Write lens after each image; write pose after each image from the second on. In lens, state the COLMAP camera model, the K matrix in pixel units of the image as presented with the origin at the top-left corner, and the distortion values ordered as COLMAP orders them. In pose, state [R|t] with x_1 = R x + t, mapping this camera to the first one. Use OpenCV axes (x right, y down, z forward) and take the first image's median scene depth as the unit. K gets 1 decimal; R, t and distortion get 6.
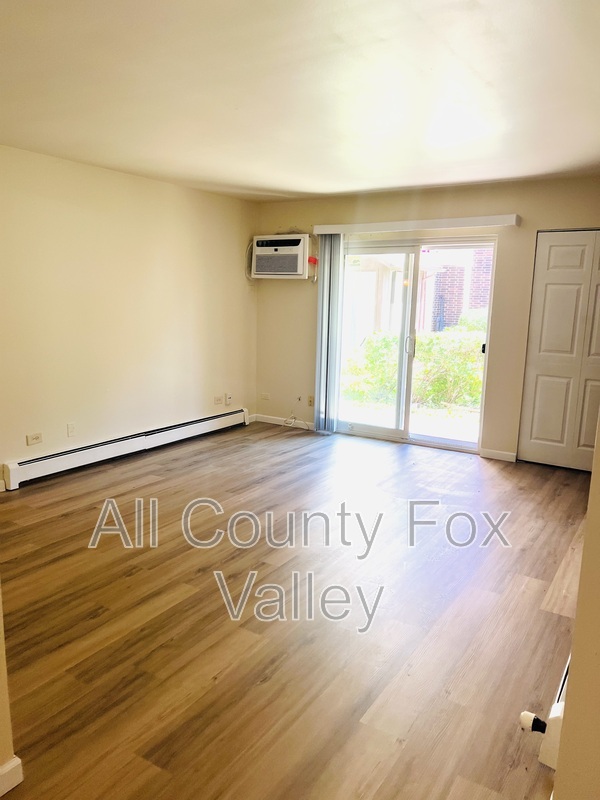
lens RADIAL K [[595.6, 0, 297.4], [0, 595.6, 399.8], [0, 0, 1]] dist [0.059314, -0.074699]
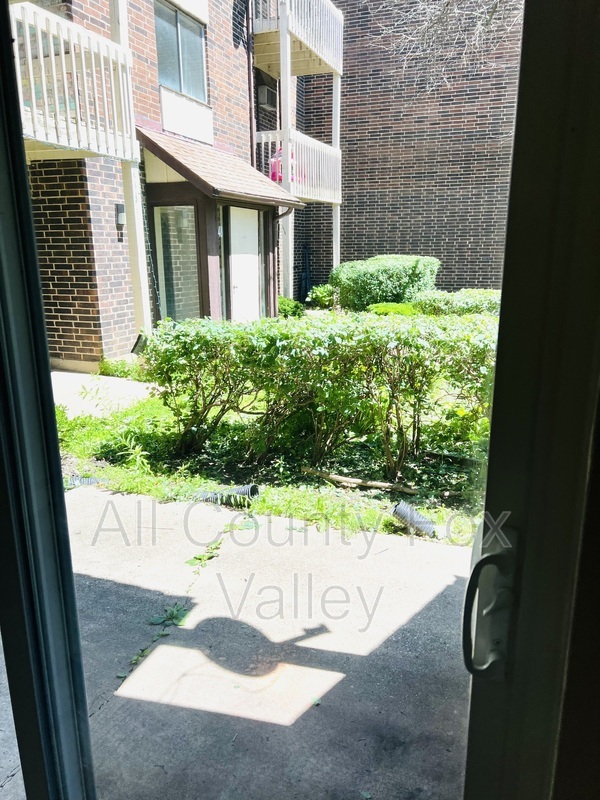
lens RADIAL K [[595.6, 0, 300.5], [0, 595.6, 402.4], [0, 0, 1]] dist [0.059314, -0.074699]
pose [[0.976984, -0.065917, 0.202872, 0.139472], [0.049069, 0.995000, 0.086989, -0.085361], [-0.207592, -0.075032, 0.975334, 0.510188]]
